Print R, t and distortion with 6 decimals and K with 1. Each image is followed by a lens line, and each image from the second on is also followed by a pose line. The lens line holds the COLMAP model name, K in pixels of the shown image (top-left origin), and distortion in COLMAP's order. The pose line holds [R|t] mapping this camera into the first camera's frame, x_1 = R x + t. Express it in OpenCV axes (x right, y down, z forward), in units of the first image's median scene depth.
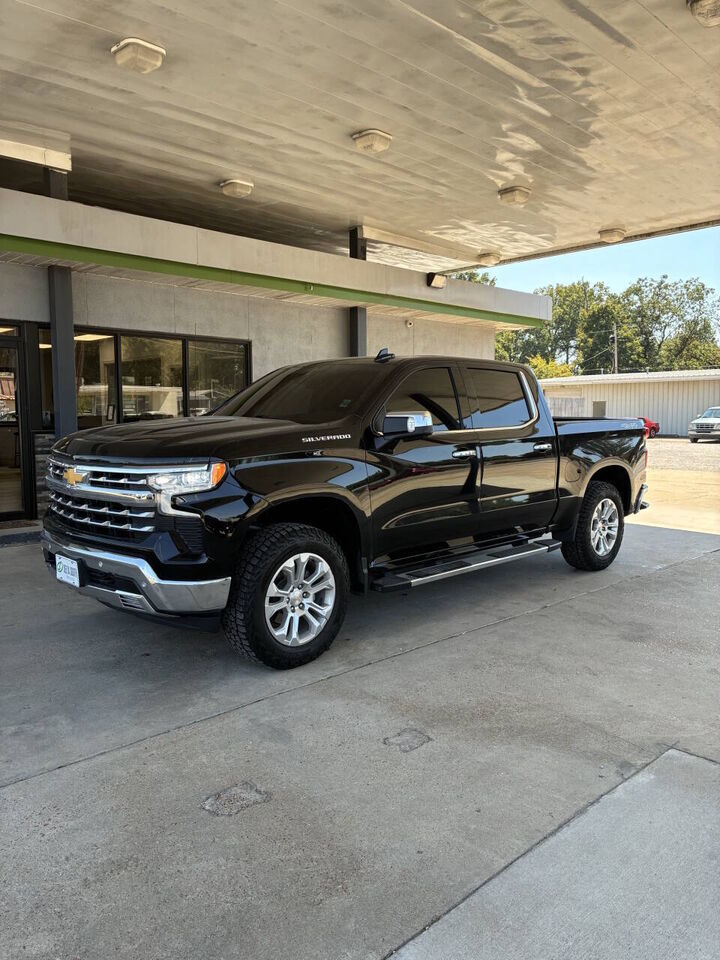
lens RADIAL K [[729.4, 0, 359.4], [0, 729.4, 483.9], [0, 0, 1]] dist [0.053299, -0.056032]
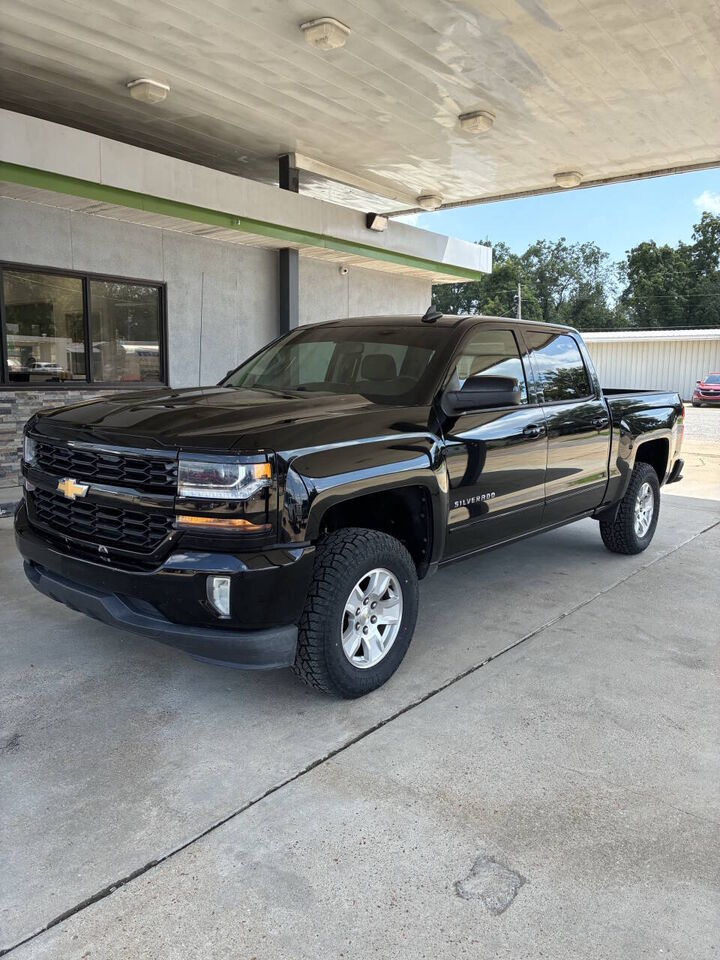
lens RADIAL K [[729.4, 0, 359.4], [0, 729.4, 483.9], [0, 0, 1]] dist [0.053299, -0.056032]
pose [[0.991039, -0.005080, 0.133477, -0.052918], [-0.002680, 0.998319, 0.057895, -0.017209], [-0.133547, -0.057734, 0.989359, 0.150818]]
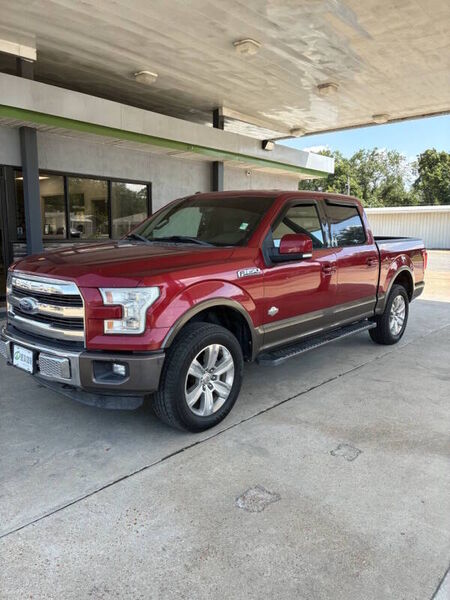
lens RADIAL K [[455.9, 0, 224.6], [0, 455.9, 302.5], [0, 0, 1]] dist [0.053299, -0.056032]
pose [[0.996279, -0.002588, 0.086151, -0.102110], [-0.002381, 0.998341, 0.057527, -0.003550], [-0.086157, -0.057518, 0.994620, 0.041855]]
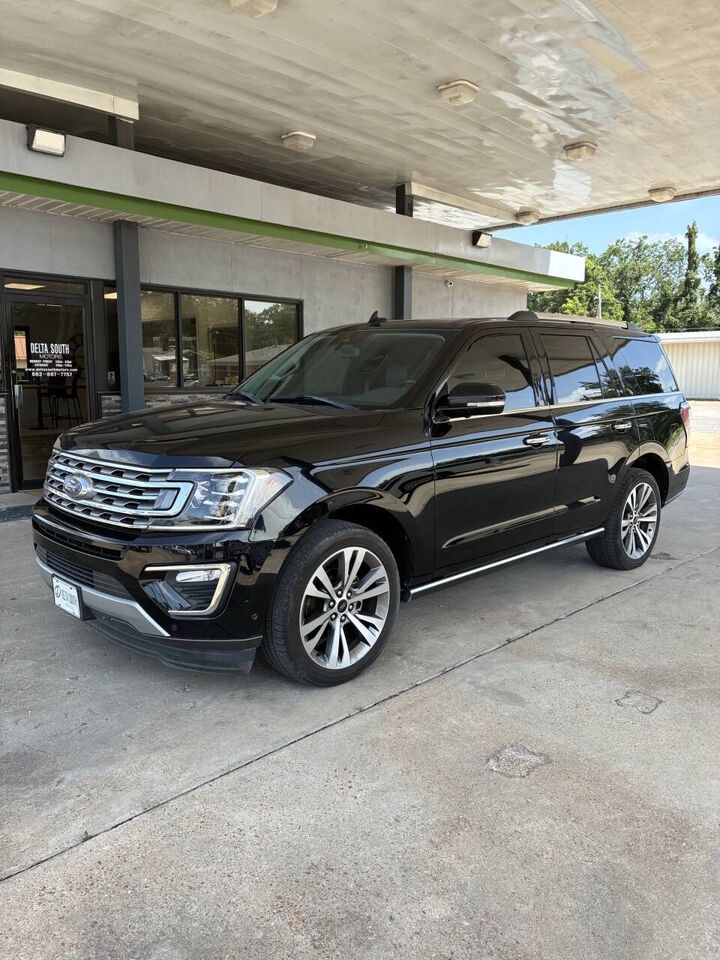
lens RADIAL K [[731.4, 0, 358.4], [0, 731.4, 482.4], [0, 0, 1]] dist [0.043958, -0.034268]
pose [[0.999389, -0.001540, 0.034911, -0.138865], [-0.000195, 0.998767, 0.049647, -0.001011], [-0.034944, -0.049624, 0.998156, 0.005983]]
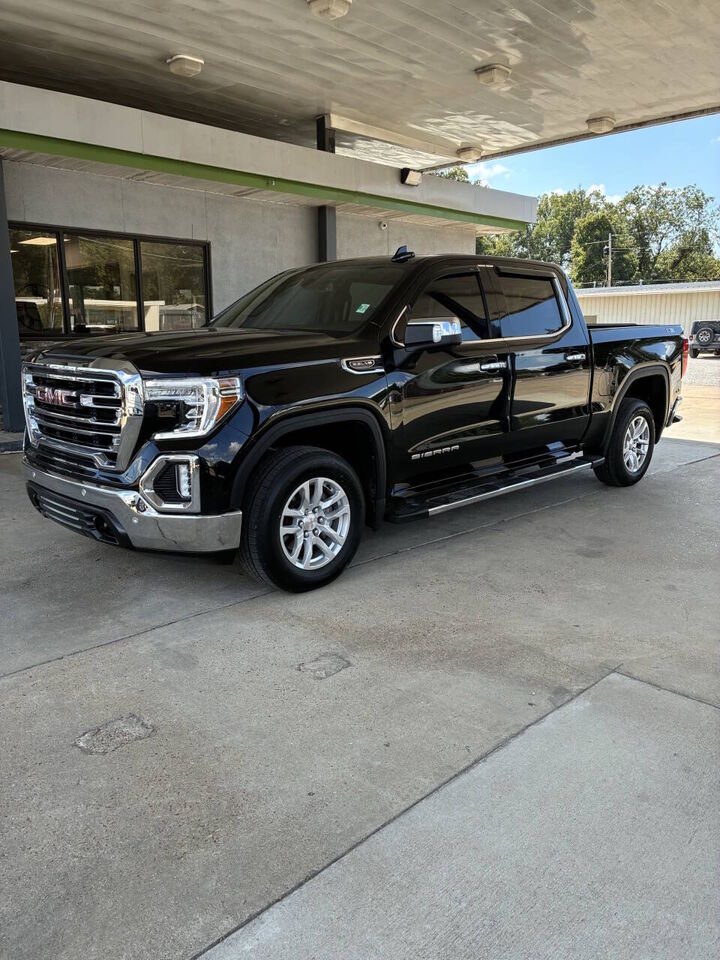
lens RADIAL K [[727.1, 0, 356.5], [0, 727.1, 481.6], [0, 0, 1]] dist [0.056255, -0.056605]
pose [[0.999957, -0.003784, 0.008492, 0.038135], [0.002849, 0.994198, 0.107532, 0.010198], [-0.008850, -0.107503, 0.994165, 0.049443]]
